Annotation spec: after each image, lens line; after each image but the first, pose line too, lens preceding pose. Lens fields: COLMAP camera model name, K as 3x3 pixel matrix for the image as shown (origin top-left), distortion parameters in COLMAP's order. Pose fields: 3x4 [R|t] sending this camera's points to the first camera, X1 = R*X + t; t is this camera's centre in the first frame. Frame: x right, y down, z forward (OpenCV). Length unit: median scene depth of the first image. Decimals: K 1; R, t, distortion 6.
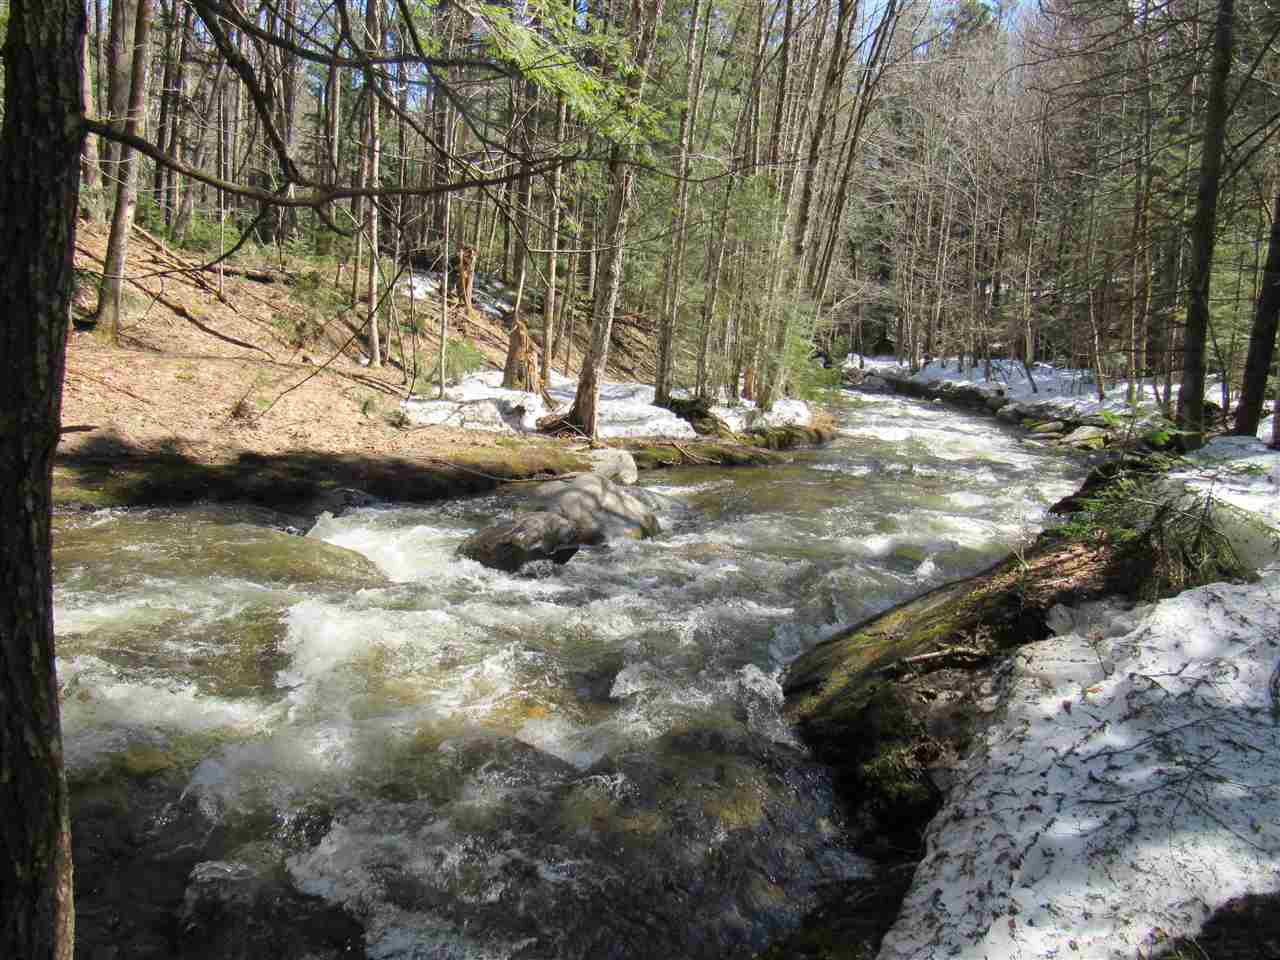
lens RADIAL K [[921.3, 0, 636.5], [0, 921.3, 481.8], [0, 0, 1]] dist [-0.020740, 0.002103]
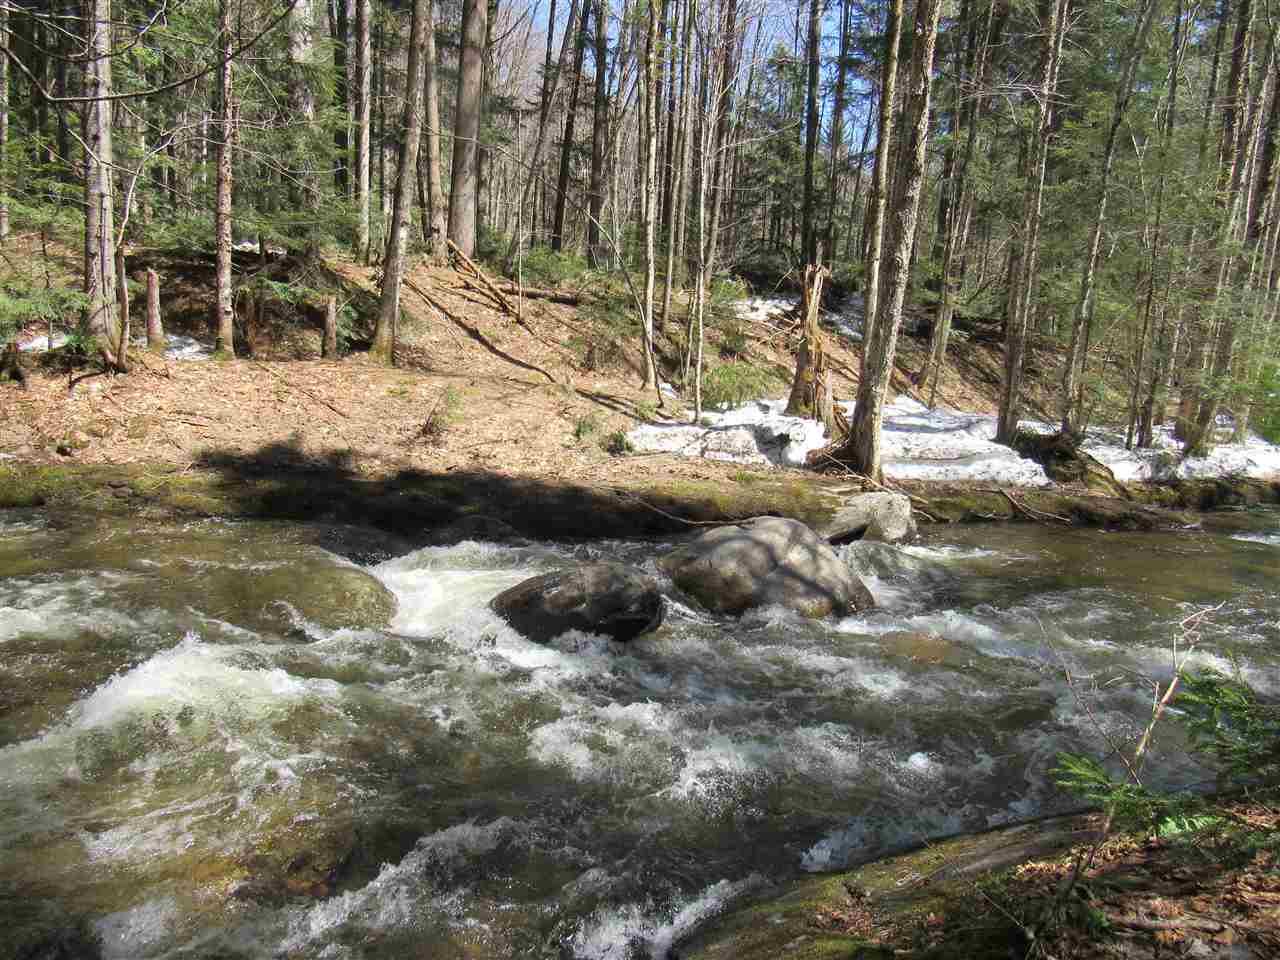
lens RADIAL K [[921.3, 0, 636.5], [0, 921.3, 481.8], [0, 0, 1]] dist [-0.020740, 0.002103]
pose [[0.864856, 0.044688, -0.500027, 0.162179], [-0.069380, 0.997112, -0.030888, -0.005603], [0.497202, 0.061405, 0.865459, 0.219737]]
